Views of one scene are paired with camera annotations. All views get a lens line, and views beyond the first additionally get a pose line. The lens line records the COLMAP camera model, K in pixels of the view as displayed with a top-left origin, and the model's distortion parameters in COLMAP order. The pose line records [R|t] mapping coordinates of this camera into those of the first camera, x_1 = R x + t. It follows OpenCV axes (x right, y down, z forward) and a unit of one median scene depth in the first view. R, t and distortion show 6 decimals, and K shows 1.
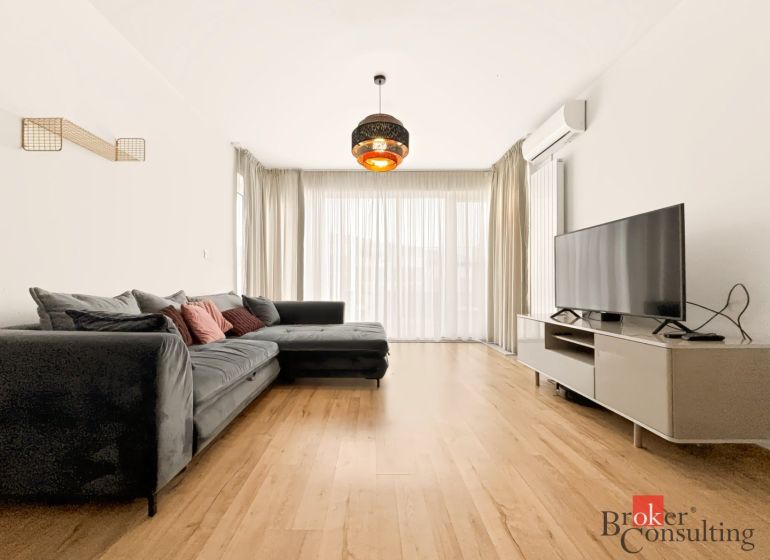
lens RADIAL K [[312.3, 0, 372.4], [0, 312.3, 284.0], [0, 0, 1]] dist [-0.003979, 0.000658]
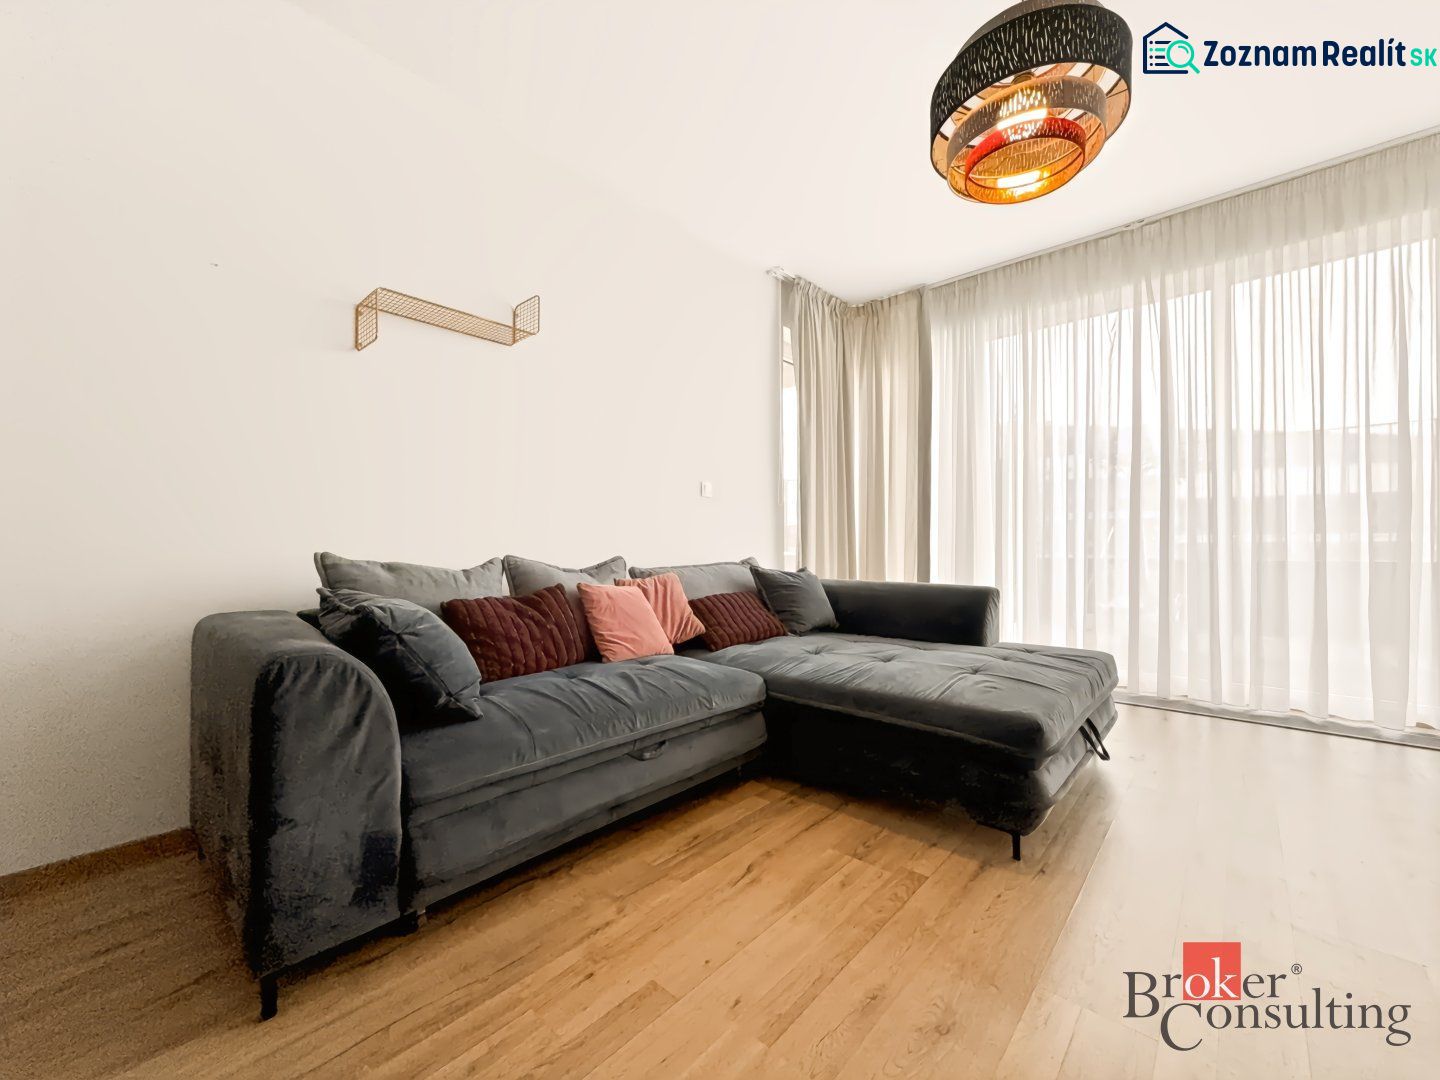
lens RADIAL K [[578.8, 0, 729.7], [0, 578.8, 540.6], [0, 0, 1]] dist [-0.003225, 0.000850]
pose [[0.748280, -0.009296, -0.663318, 0.194463], [0.006965, 0.999957, -0.006157, 0.000344], [0.663346, -0.000013, 0.748313, 0.344246]]
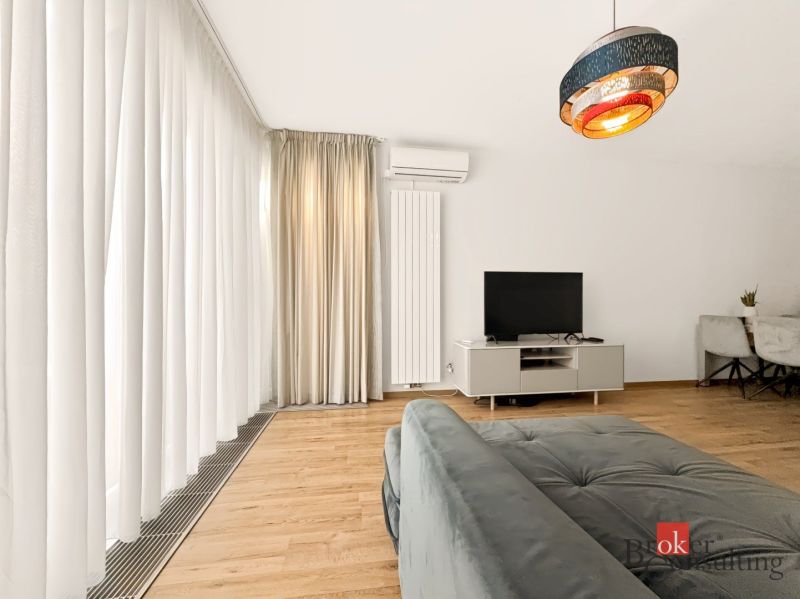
lens RADIAL K [[321.6, 0, 396.2], [0, 321.6, 302.5], [0, 0, 1]] dist [-0.003225, 0.000850]
pose [[-0.139172, -0.000667, 0.990268, -0.517458], [-0.004555, 0.999990, 0.000034, -0.041284], [-0.990258, -0.004506, -0.139174, 1.491859]]
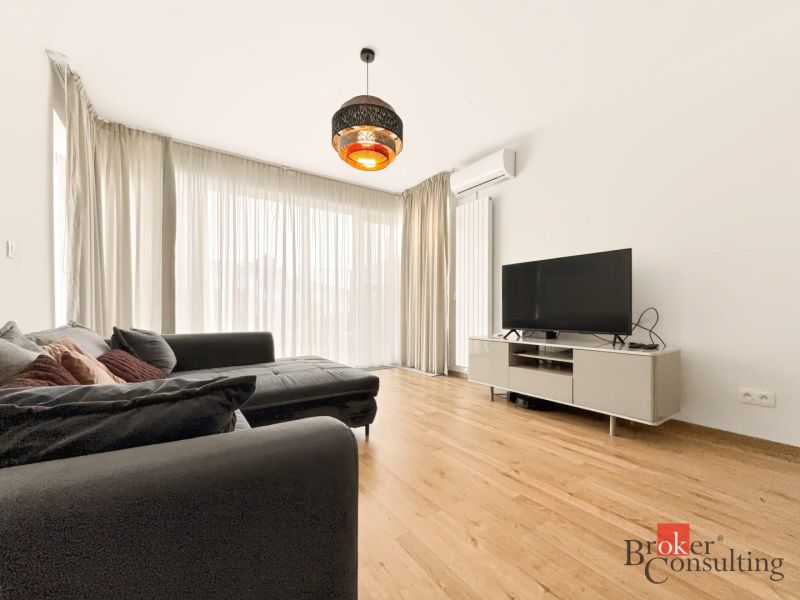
lens RADIAL K [[321.6, 0, 400.4], [0, 321.6, 313.9], [0, 0, 1]] dist [-0.003225, 0.000850]
pose [[0.824437, -0.010736, 0.565852, -0.378049], [0.000842, 0.999842, 0.017744, -0.000052], [-0.565954, -0.014153, 0.824316, 0.255826]]
